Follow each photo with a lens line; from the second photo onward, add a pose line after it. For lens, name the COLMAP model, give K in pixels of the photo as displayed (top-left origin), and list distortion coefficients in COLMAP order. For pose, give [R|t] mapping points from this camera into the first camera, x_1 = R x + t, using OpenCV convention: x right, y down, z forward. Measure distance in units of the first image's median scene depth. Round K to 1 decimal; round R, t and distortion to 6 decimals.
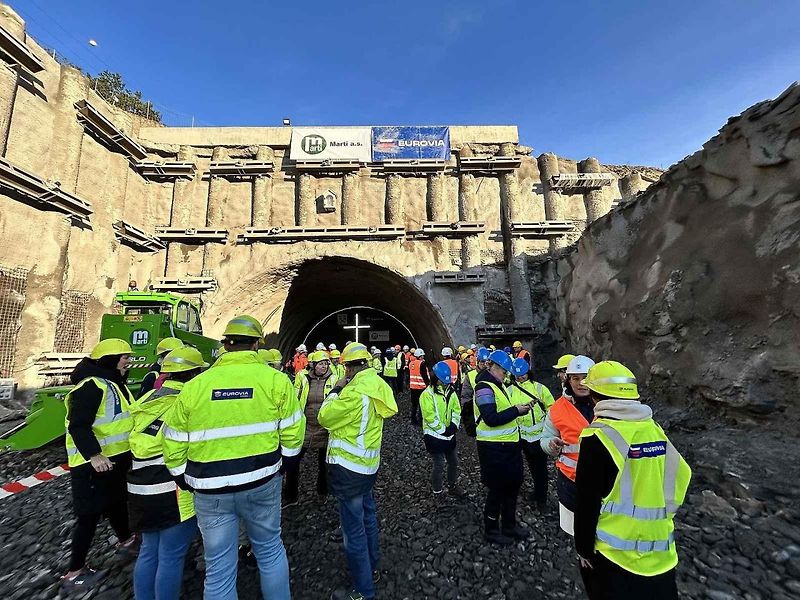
lens RADIAL K [[329.8, 0, 401.6], [0, 329.8, 295.9], [0, 0, 1]] dist [-0.001226, -0.000082]
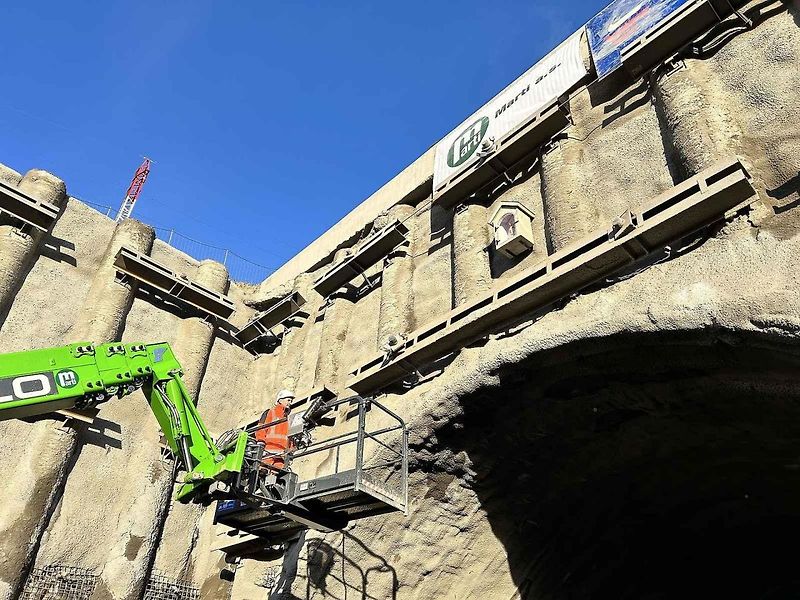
lens RADIAL K [[603.7, 0, 398.9], [0, 603.7, 297.9], [0, 0, 1]] dist [0.078617, -0.085242]
pose [[0.649672, -0.414672, -0.637161, 0.094383], [0.071329, 0.867685, -0.491970, 0.095797], [0.756861, 0.274171, 0.593289, 0.536692]]
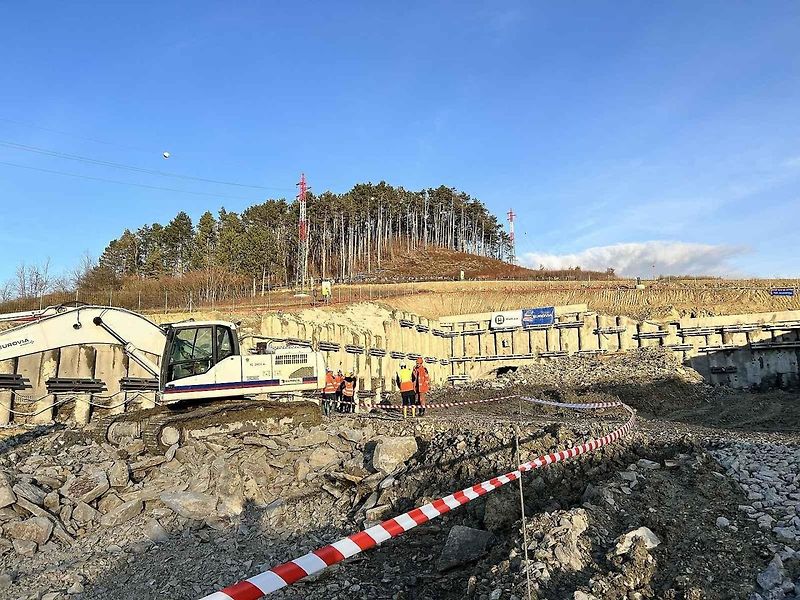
lens RADIAL K [[603.7, 0, 399.2], [0, 603.7, 302.1], [0, 0, 1]] dist [0.078617, -0.085242]
pose [[0.851758, -0.065623, -0.519810, 1.541436], [0.075316, 0.997157, -0.002472, -0.658946], [0.518494, -0.037045, 0.854278, -3.461820]]
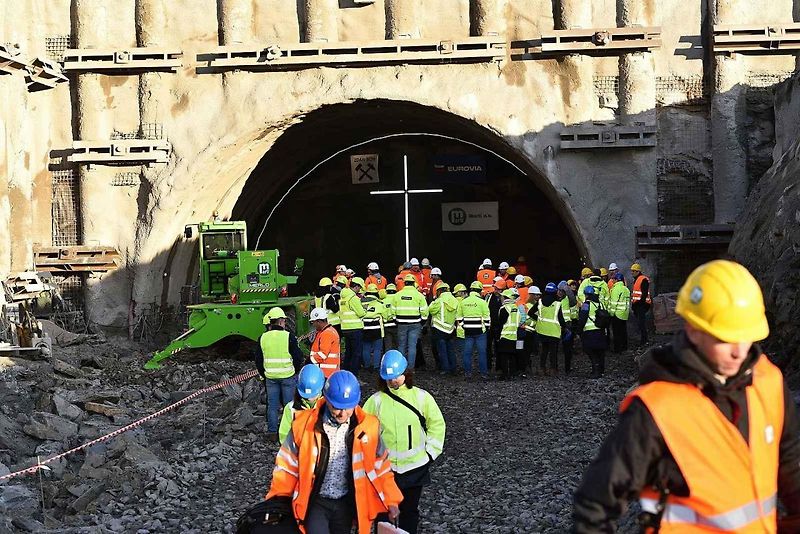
lens RADIAL K [[1895.0, 0, 401.5], [0, 1895.0, 265.8], [0, 0, 1]] dist [-0.014127, 0.000000]
pose [[0.993184, 0.010667, -0.116070, 0.195137], [0.011079, 0.982656, 0.185108, -0.409422], [0.116031, -0.185133, 0.975840, -2.015007]]
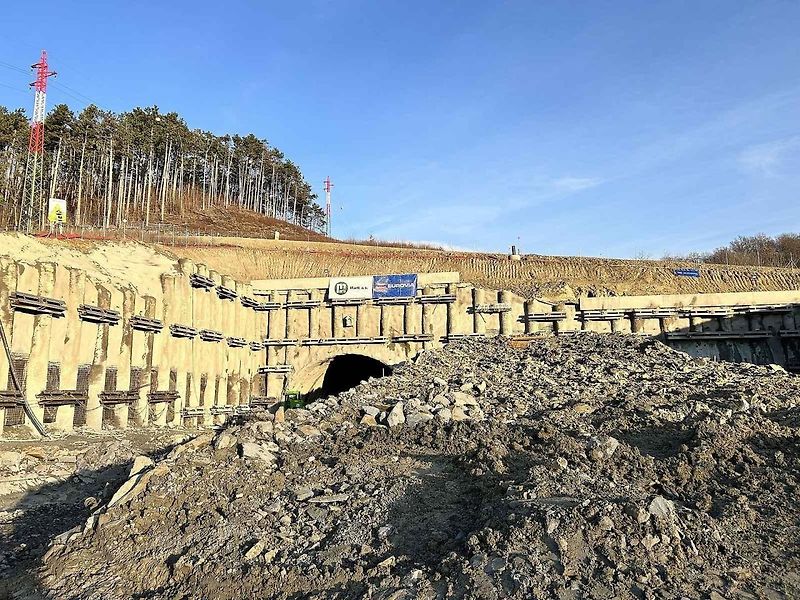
lens RADIAL K [[603.7, 0, 396.0], [0, 603.7, 297.9], [0, 0, 1]] dist [0.078617, -0.085242]
pose [[0.977090, -0.005799, -0.212747, 0.740663], [0.010737, 0.999699, 0.022061, -0.489322], [0.212555, -0.023840, 0.976858, -2.196780]]
